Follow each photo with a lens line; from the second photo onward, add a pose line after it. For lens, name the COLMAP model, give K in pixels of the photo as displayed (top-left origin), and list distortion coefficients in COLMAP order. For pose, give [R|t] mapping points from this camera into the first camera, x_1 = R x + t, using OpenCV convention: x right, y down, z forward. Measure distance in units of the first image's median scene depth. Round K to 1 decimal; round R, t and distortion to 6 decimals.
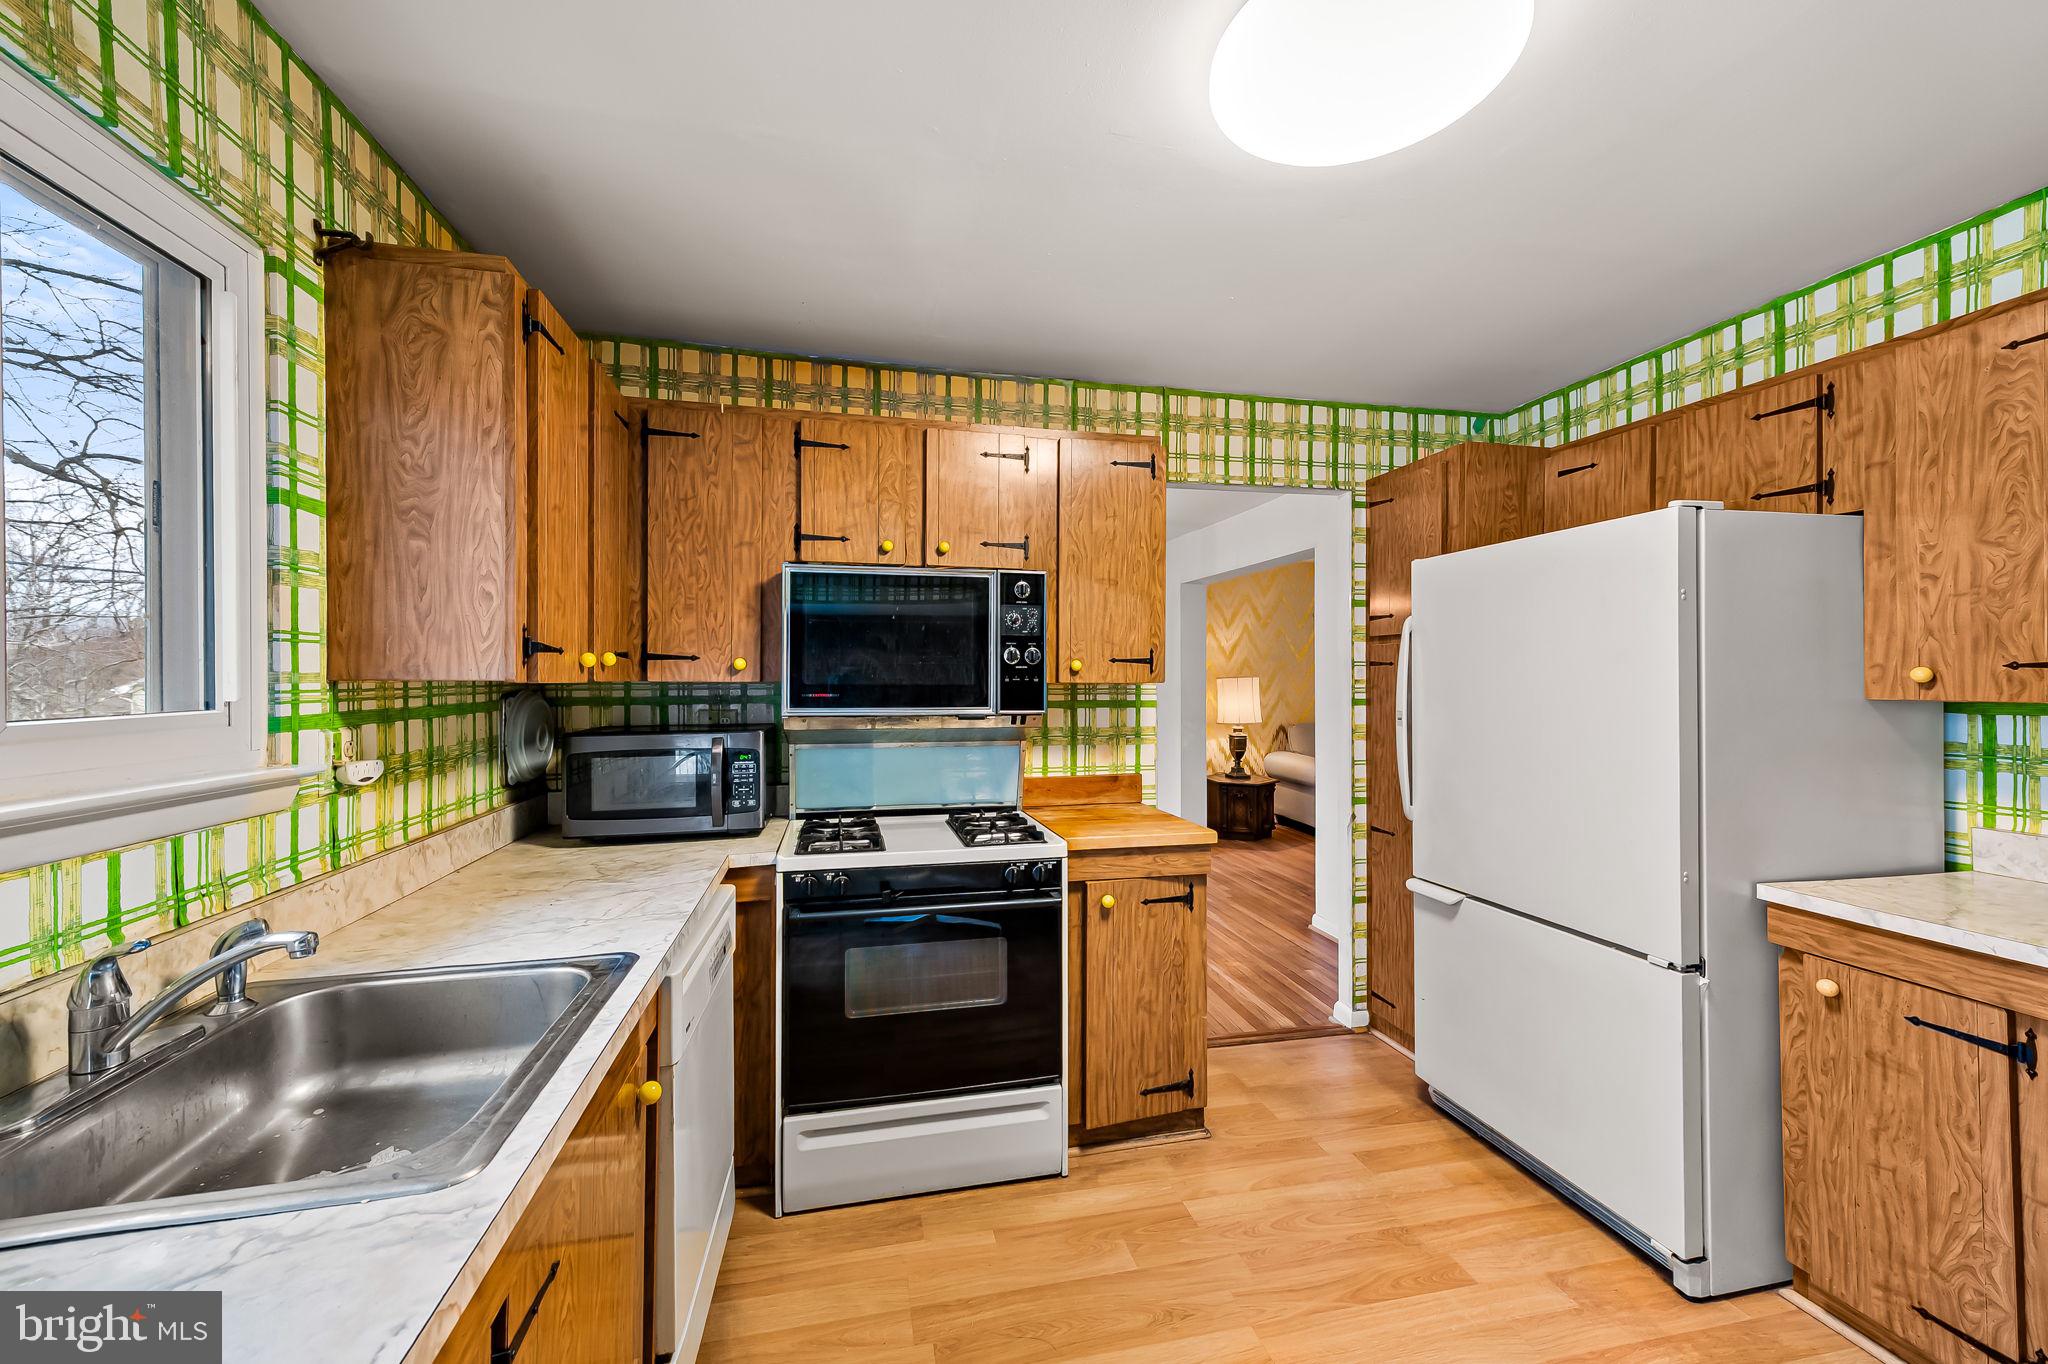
lens RADIAL K [[814.9, 0, 1026.3], [0, 814.9, 676.6], [0, 0, 1]] dist [0.013176, -0.000196]
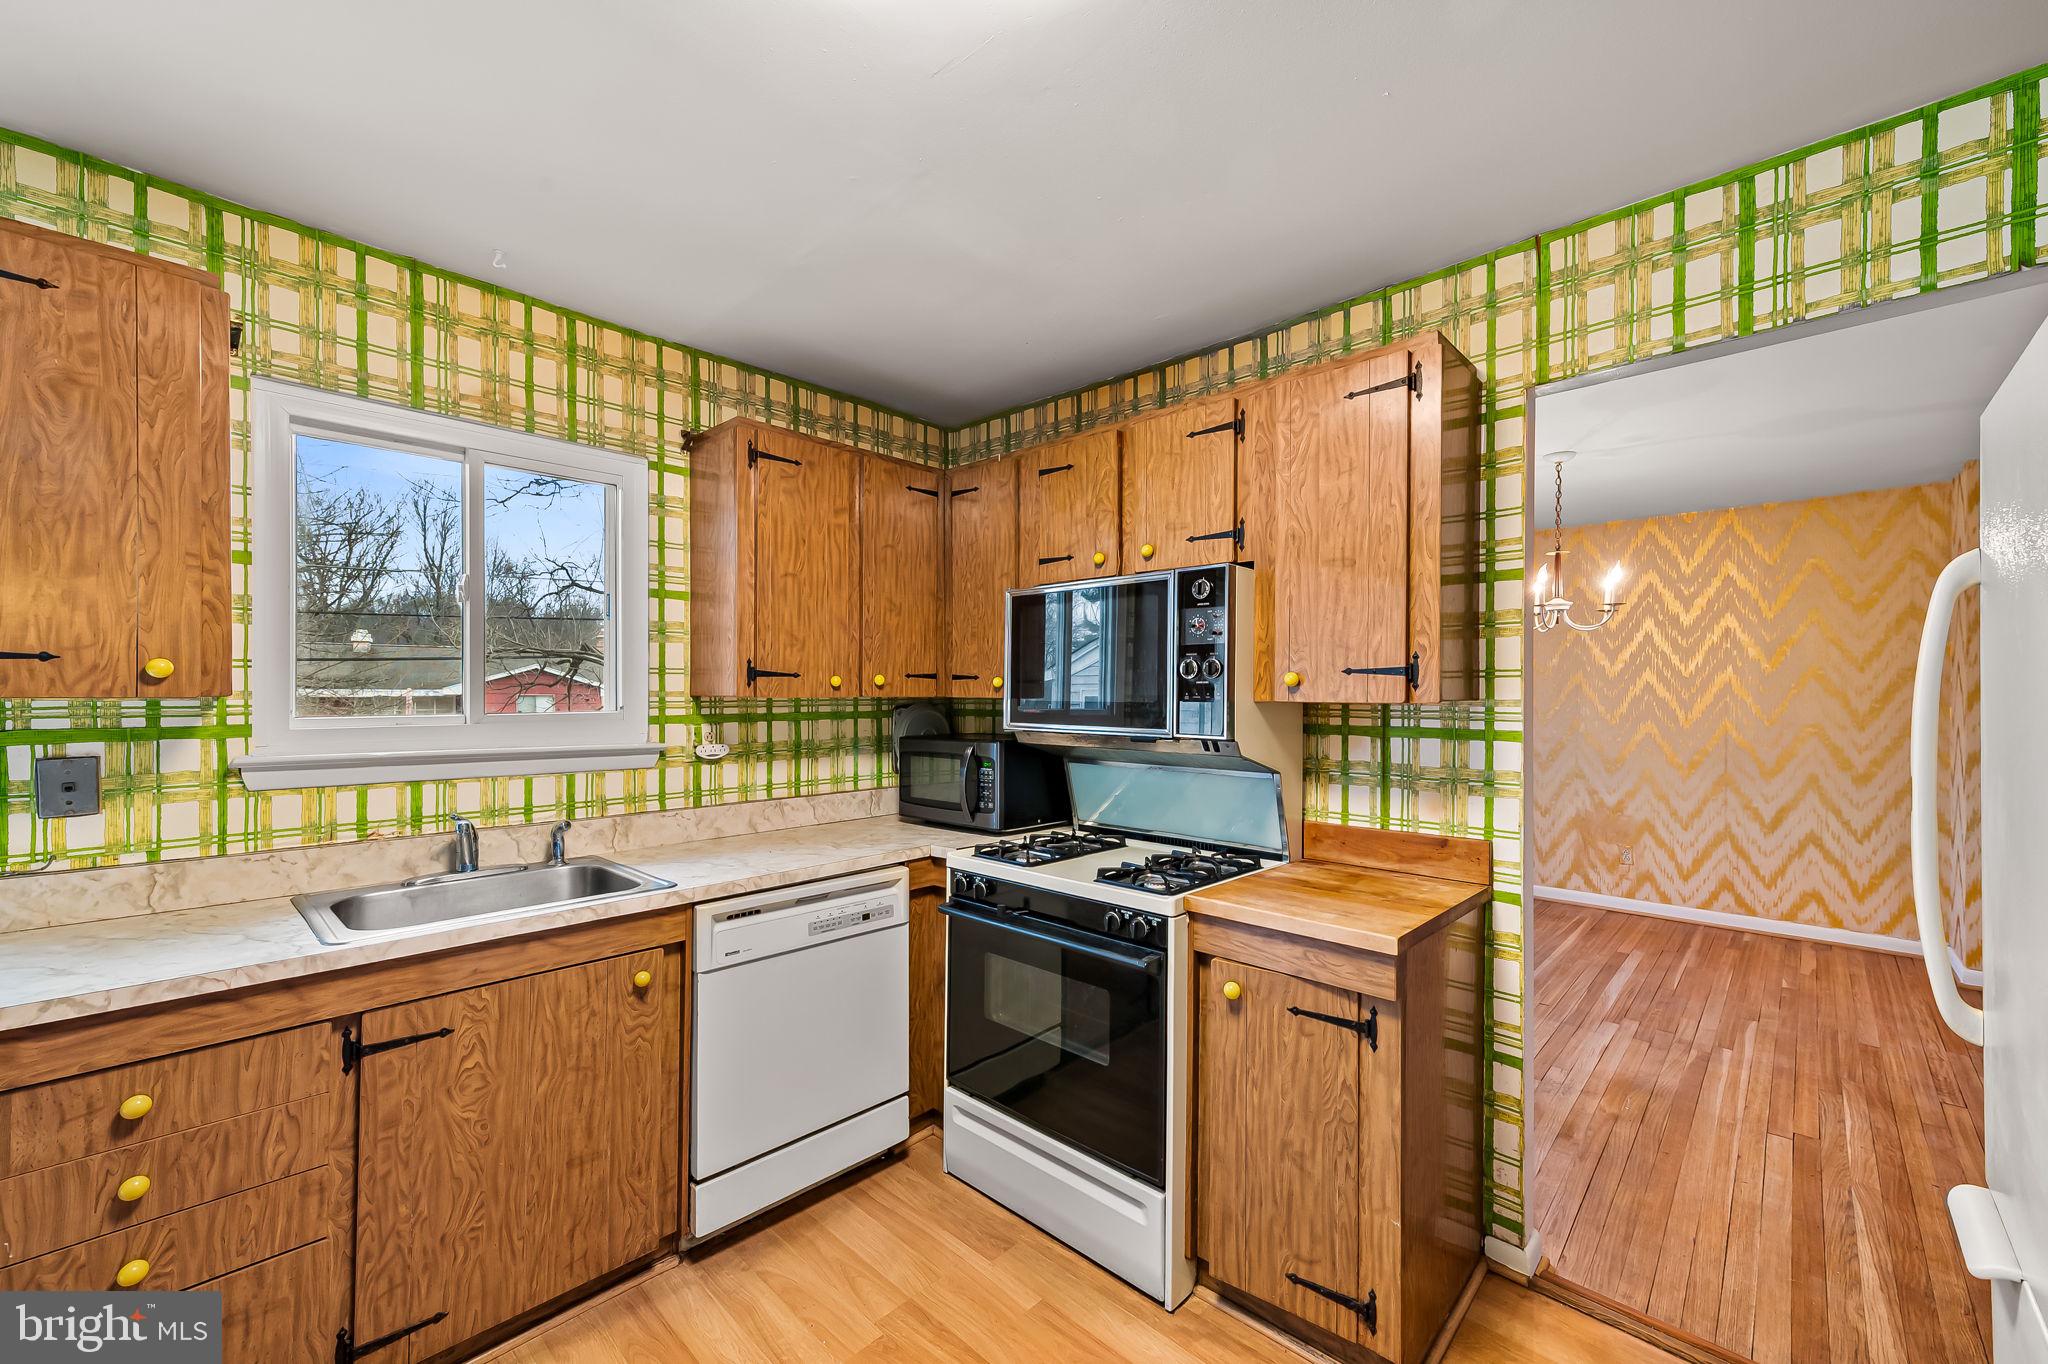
lens RADIAL K [[814.1, 0, 1031.0], [0, 814.1, 691.8], [0, 0, 1]] dist [0.013630, -0.000487]
pose [[0.556208, -0.000089, -0.831043, 0.611701], [-0.000233, 1.000000, -0.000263, -0.001967], [0.831043, 0.000340, 0.556207, 0.411858]]
